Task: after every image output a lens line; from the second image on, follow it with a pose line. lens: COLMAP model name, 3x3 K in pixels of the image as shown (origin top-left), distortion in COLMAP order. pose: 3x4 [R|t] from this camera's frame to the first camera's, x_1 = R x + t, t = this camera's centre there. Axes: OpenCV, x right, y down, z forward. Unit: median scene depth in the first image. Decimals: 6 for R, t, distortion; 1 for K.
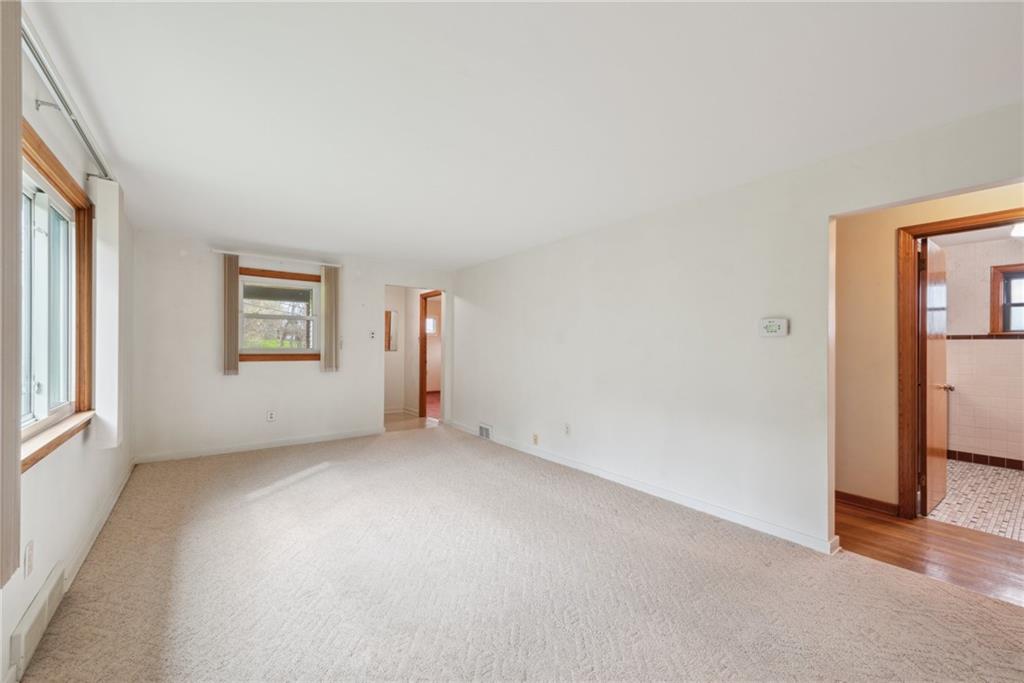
lens RADIAL K [[408.0, 0, 516.5], [0, 408.0, 339.4], [0, 0, 1]] dist [0.009256, -0.001508]
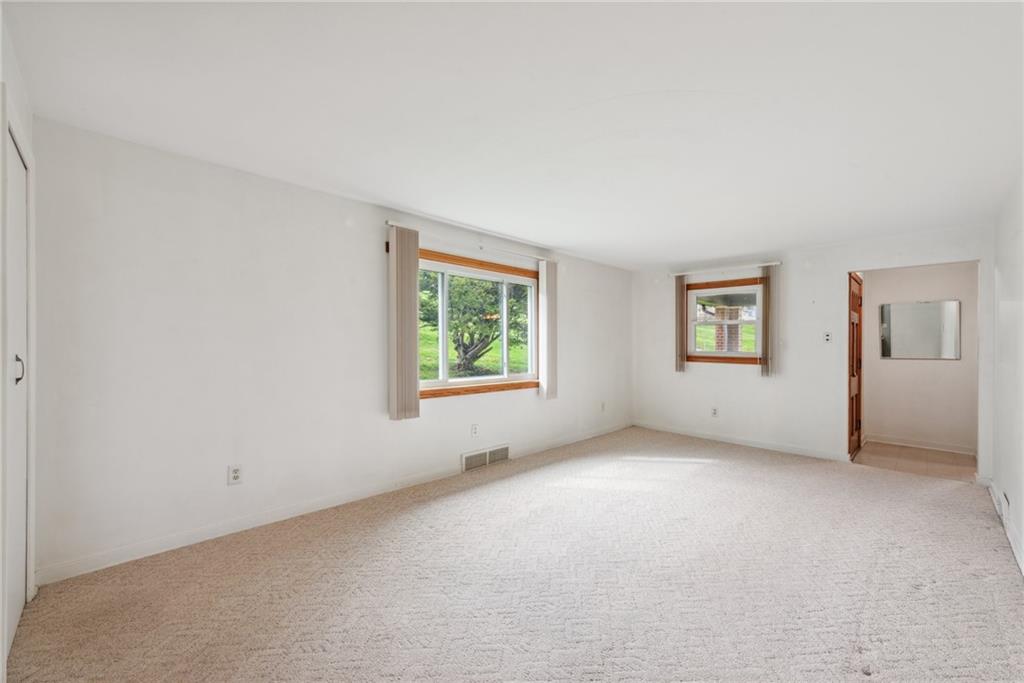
lens RADIAL K [[408.0, 0, 516.0], [0, 408.0, 347.5], [0, 0, 1]] dist [0.009256, -0.001508]
pose [[0.136309, 0.000324, -0.990666, 0.456353], [-0.000046, 1.000000, 0.000321, 0.012608], [0.990666, 0.000002, 0.136309, 0.323572]]
